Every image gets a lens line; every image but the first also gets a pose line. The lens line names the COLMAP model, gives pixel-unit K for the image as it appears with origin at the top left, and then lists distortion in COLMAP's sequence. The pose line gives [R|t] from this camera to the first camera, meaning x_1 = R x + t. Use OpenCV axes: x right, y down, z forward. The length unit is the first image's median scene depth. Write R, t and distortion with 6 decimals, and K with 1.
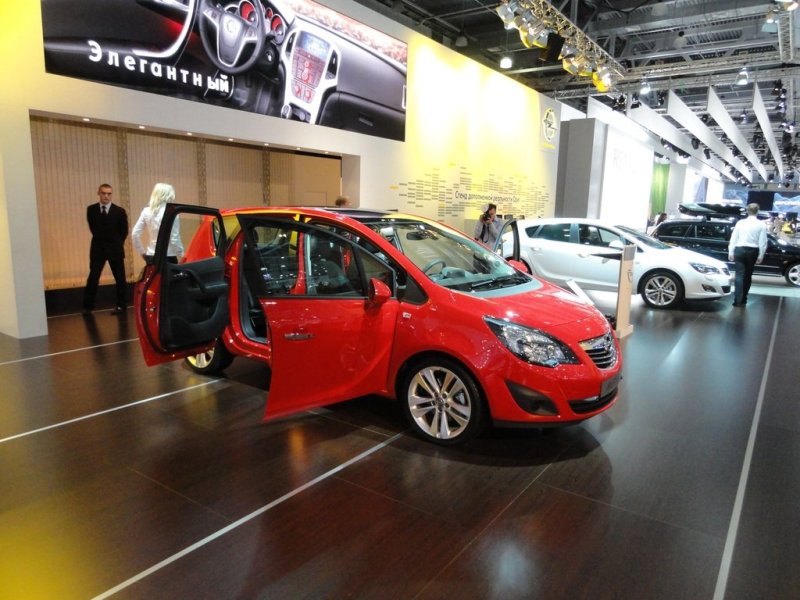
lens RADIAL K [[551.5, 0, 399.8], [0, 551.5, 297.6], [0, 0, 1]] dist [-0.001678, 0.004089]
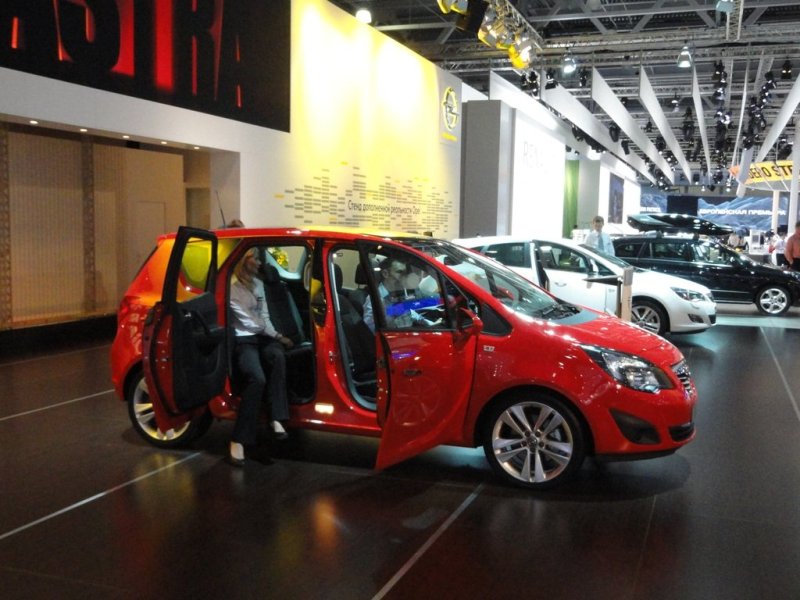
lens RADIAL K [[856.5, 0, 400.1], [0, 856.5, 301.1], [0, 0, 1]] dist [0.016393, 0.000000]
pose [[0.965232, -0.031883, 0.259441, -0.116146], [0.049252, 0.996939, -0.060724, 0.007883], [-0.256711, 0.071391, 0.963848, -0.074075]]
